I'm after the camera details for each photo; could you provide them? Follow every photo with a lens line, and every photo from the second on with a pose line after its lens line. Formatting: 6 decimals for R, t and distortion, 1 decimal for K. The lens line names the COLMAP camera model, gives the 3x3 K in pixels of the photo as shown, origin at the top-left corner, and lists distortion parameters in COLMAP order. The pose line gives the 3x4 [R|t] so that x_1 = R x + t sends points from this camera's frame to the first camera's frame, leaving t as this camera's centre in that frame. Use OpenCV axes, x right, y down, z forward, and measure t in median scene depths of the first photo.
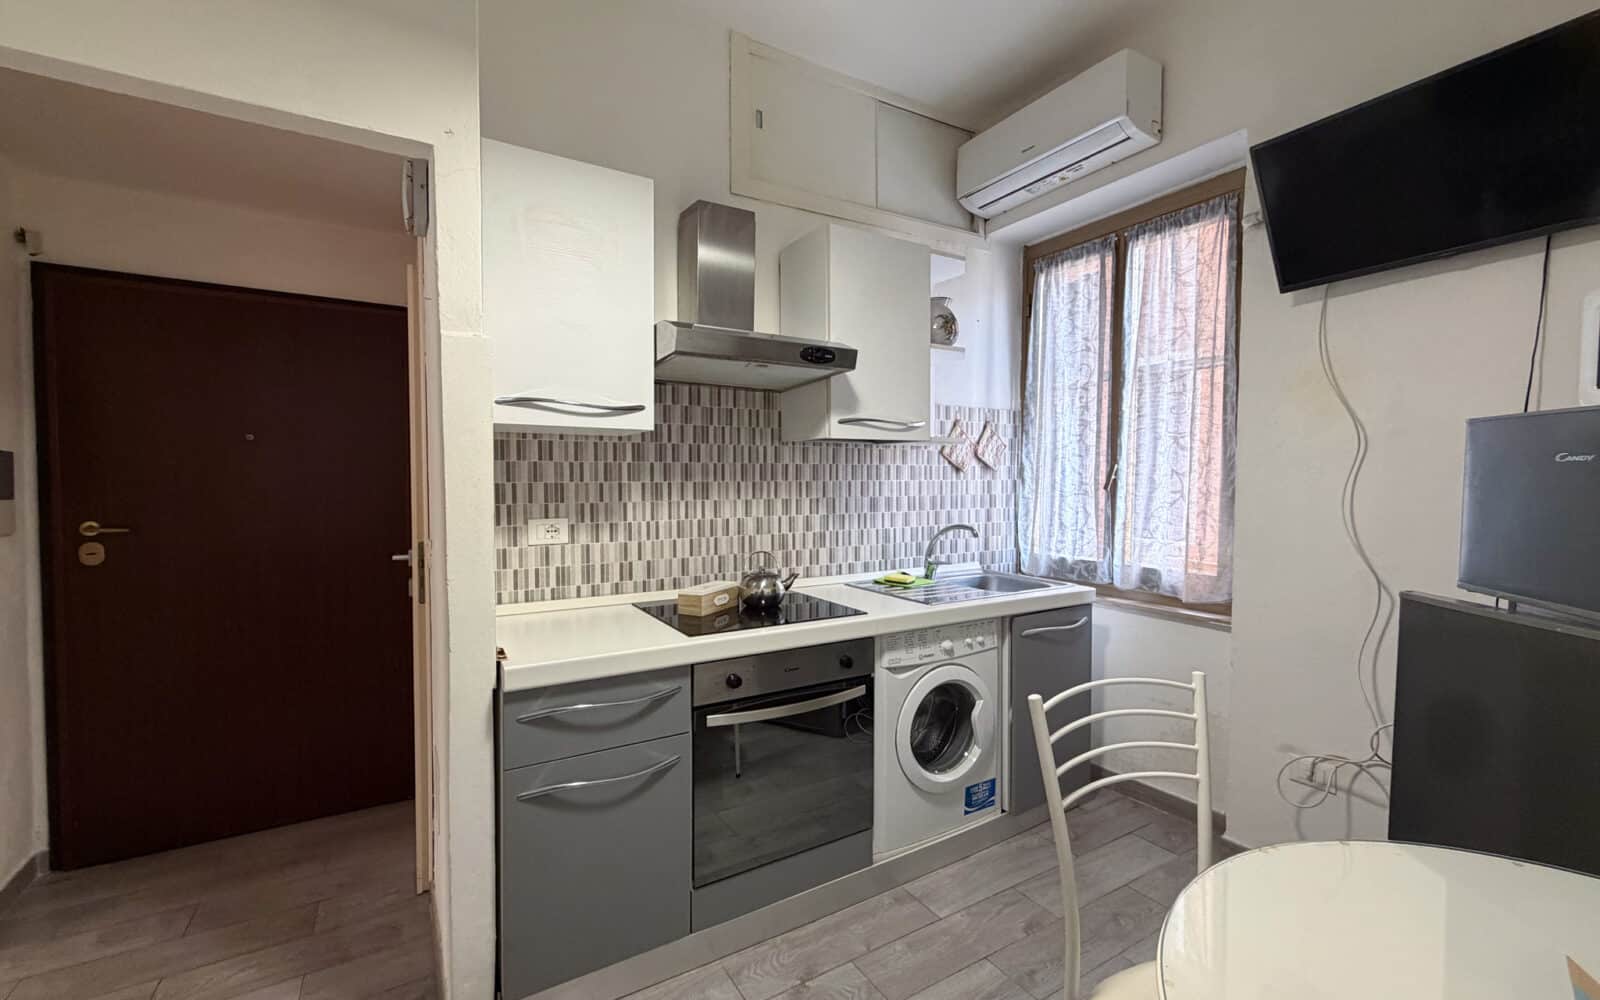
lens RADIAL K [[649.1, 0, 791.6], [0, 649.1, 496.0], [0, 0, 1]] dist [-0.001247, -0.000142]
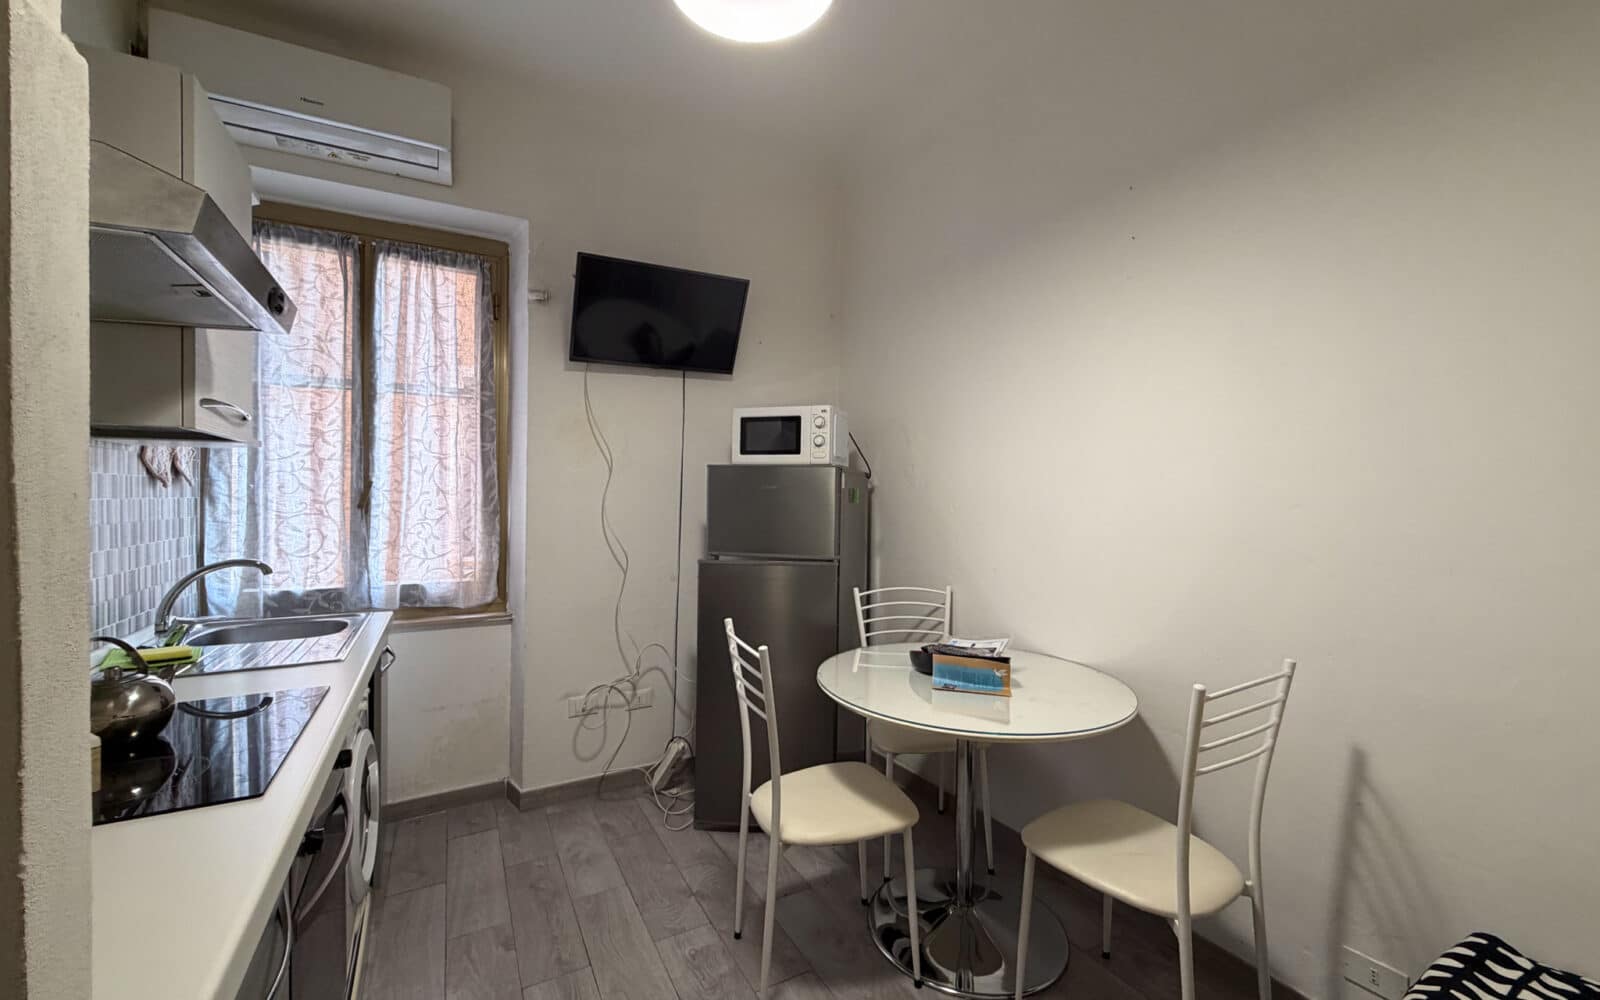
lens RADIAL K [[649.1, 0, 791.6], [0, 649.1, 496.0], [0, 0, 1]] dist [-0.001247, -0.000142]
pose [[0.047046, 0.002440, 0.998890, -0.425929], [0.023425, 0.999719, -0.003546, -0.009525], [-0.998618, 0.023566, 0.046976, 0.346419]]
